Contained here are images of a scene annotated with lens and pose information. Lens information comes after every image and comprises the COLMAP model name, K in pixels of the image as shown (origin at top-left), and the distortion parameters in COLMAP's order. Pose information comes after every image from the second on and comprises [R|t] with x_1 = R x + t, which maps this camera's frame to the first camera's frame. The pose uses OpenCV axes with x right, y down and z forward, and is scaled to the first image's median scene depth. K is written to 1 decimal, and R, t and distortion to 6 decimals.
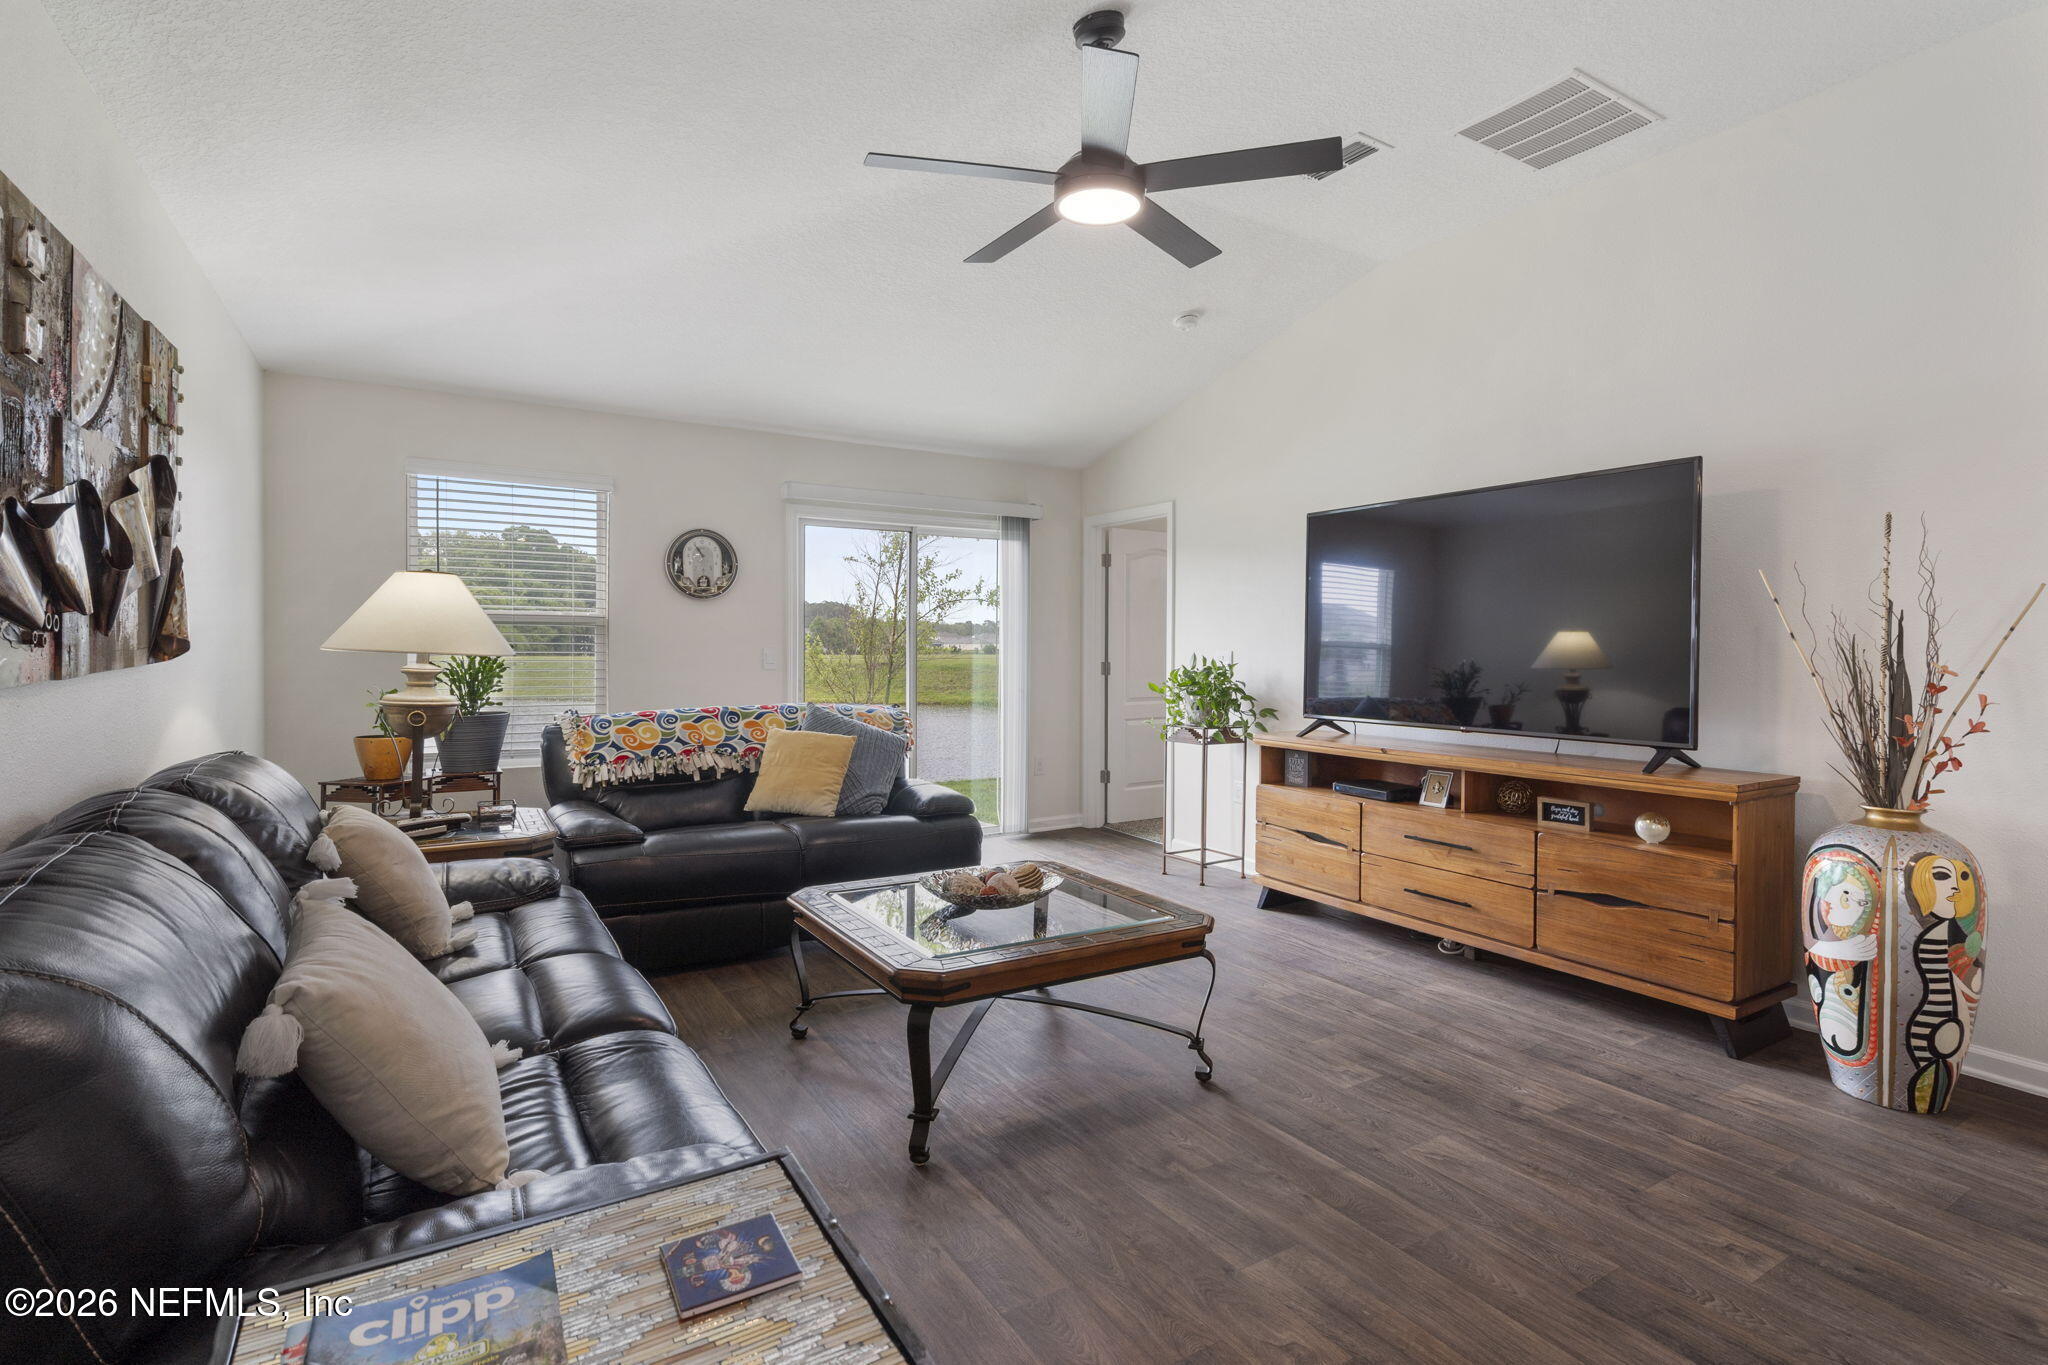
lens RADIAL K [[970.8, 0, 1032.1], [0, 970.8, 666.8], [0, 0, 1]] dist [-0.005357, 0.000449]
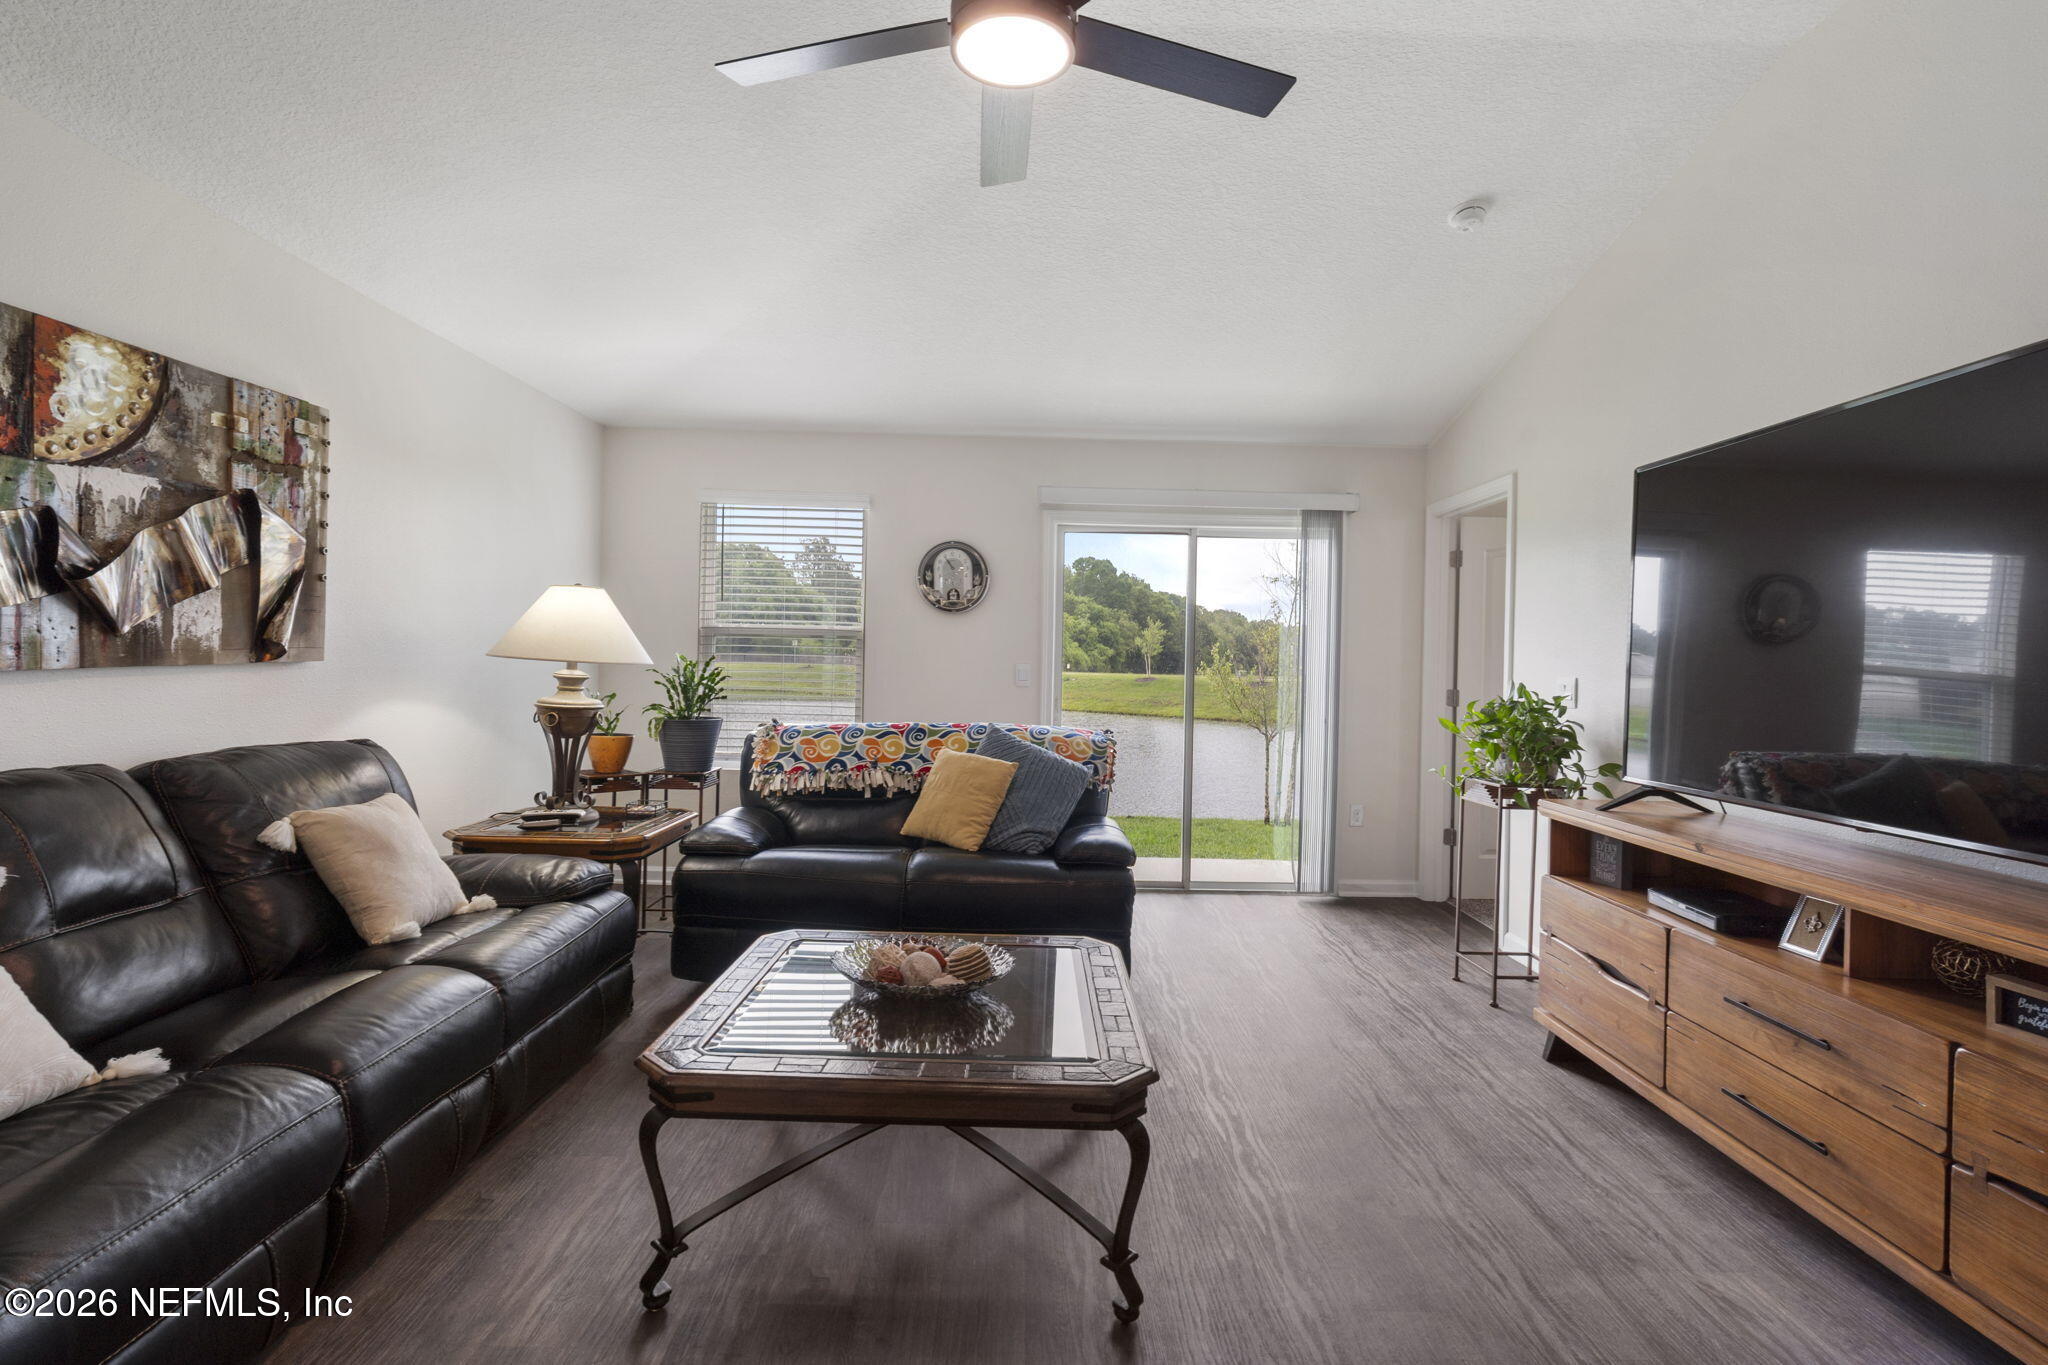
lens RADIAL K [[970.8, 0, 1036.0], [0, 970.8, 670.0], [0, 0, 1]] dist [-0.005357, 0.000449]
pose [[0.854236, 0.018214, -0.519567, 0.311754], [-0.027919, 0.999551, -0.010863, -0.004540], [0.519136, 0.023786, 0.854361, 0.268186]]
